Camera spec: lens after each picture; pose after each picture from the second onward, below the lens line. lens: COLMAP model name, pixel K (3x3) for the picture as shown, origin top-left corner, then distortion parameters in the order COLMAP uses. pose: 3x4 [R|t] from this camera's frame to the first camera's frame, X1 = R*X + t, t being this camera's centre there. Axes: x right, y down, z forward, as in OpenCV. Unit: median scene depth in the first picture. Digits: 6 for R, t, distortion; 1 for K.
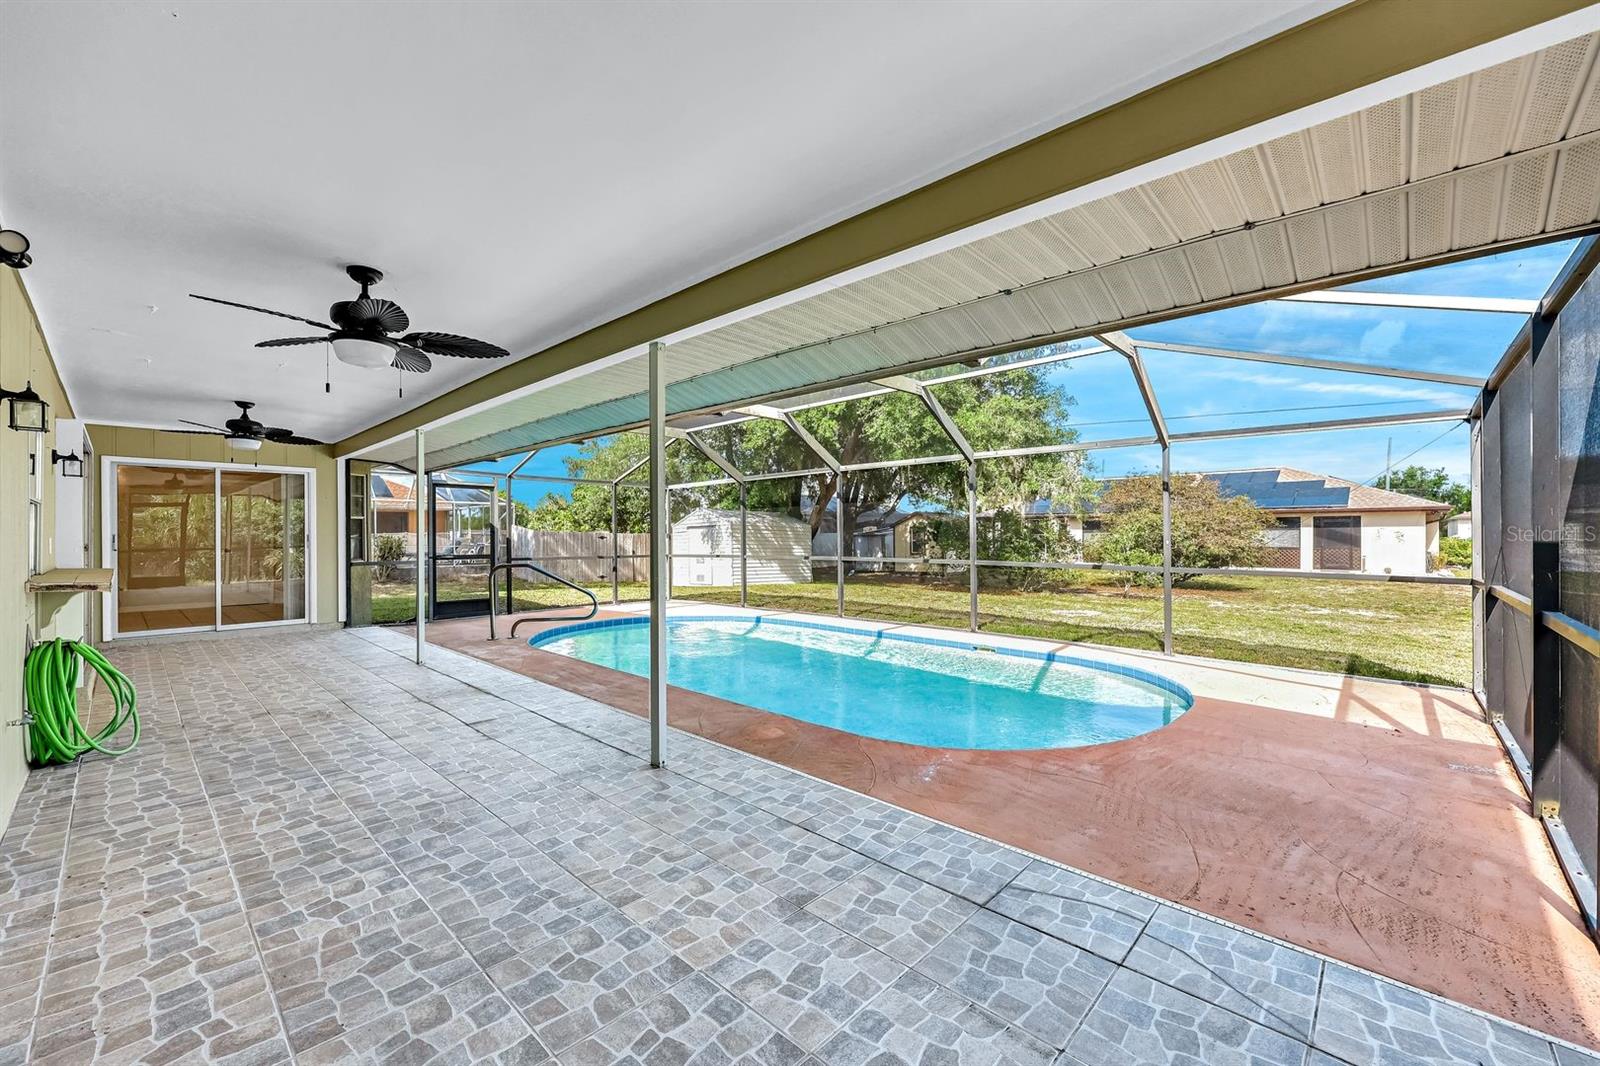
lens RADIAL K [[640.0, 0, 796.8], [0, 640.0, 535.0], [0, 0, 1]] dist [-0.001159, -0.000111]
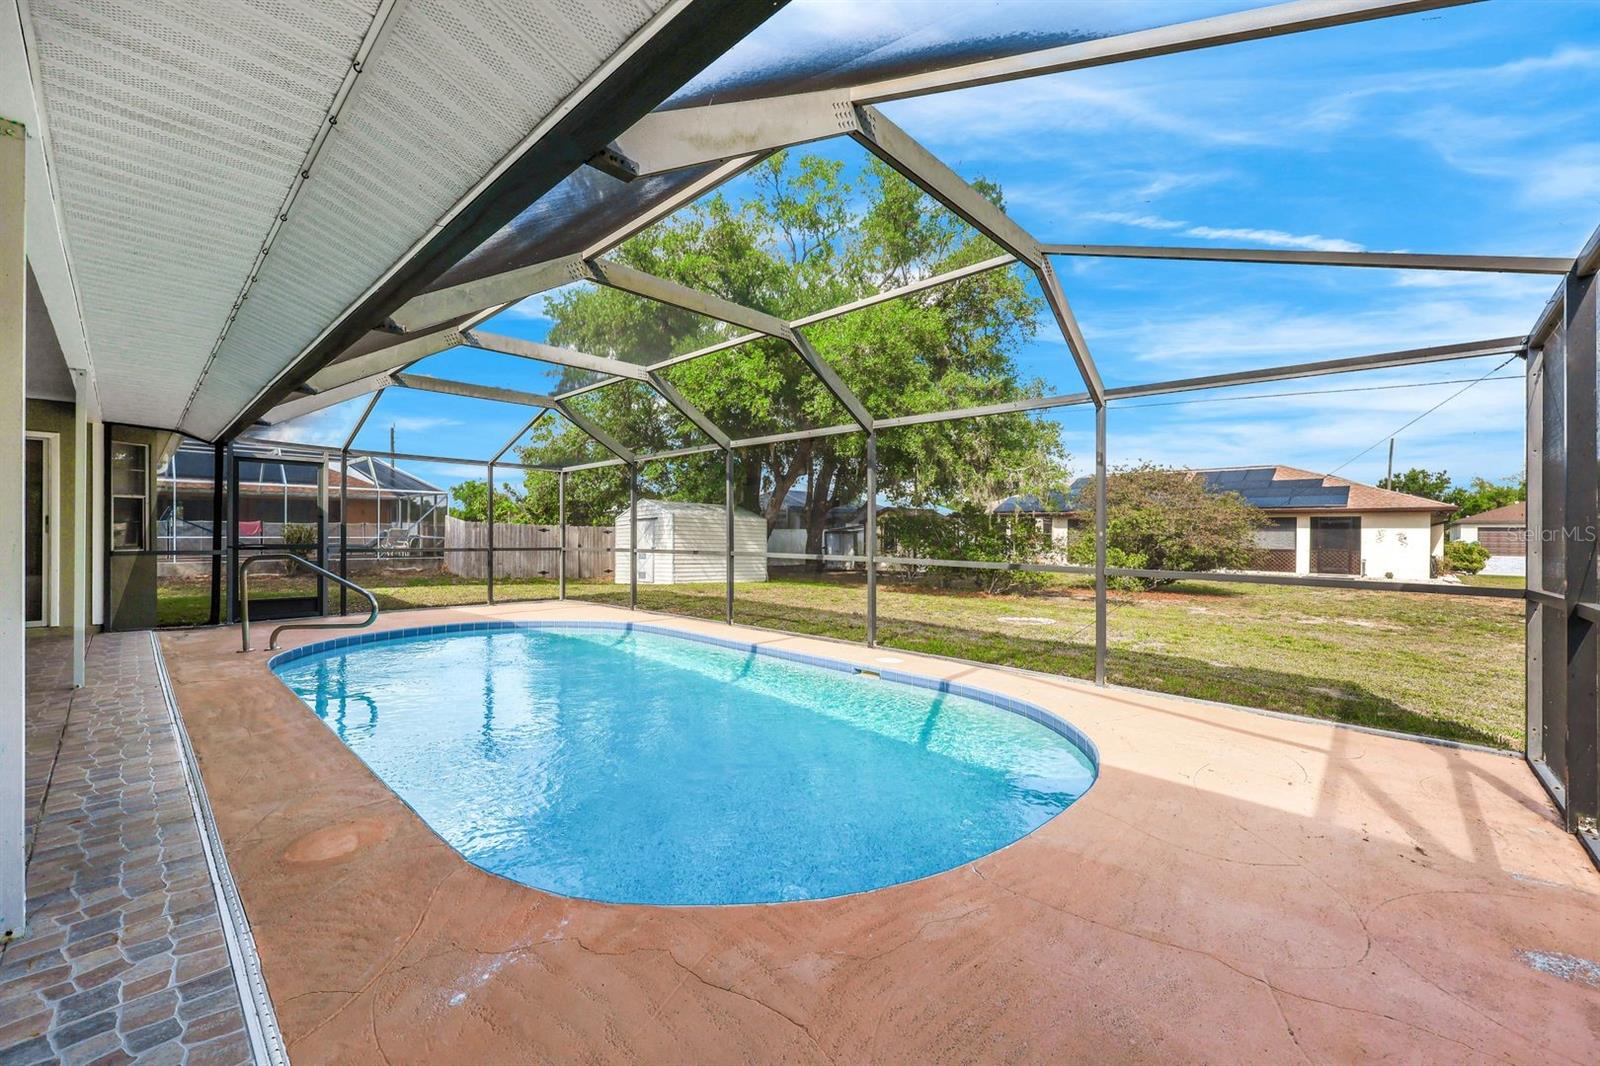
lens RADIAL K [[638.5, 0, 800.0], [0, 638.5, 533.0], [0, 0, 1]] dist [-0.000371, 0.000245]
pose [[0.999934, 0.011294, 0.002178, 0.082532], [-0.011293, 0.999936, -0.000530, 0.005110], [-0.002184, 0.000505, 0.999997, 0.093600]]
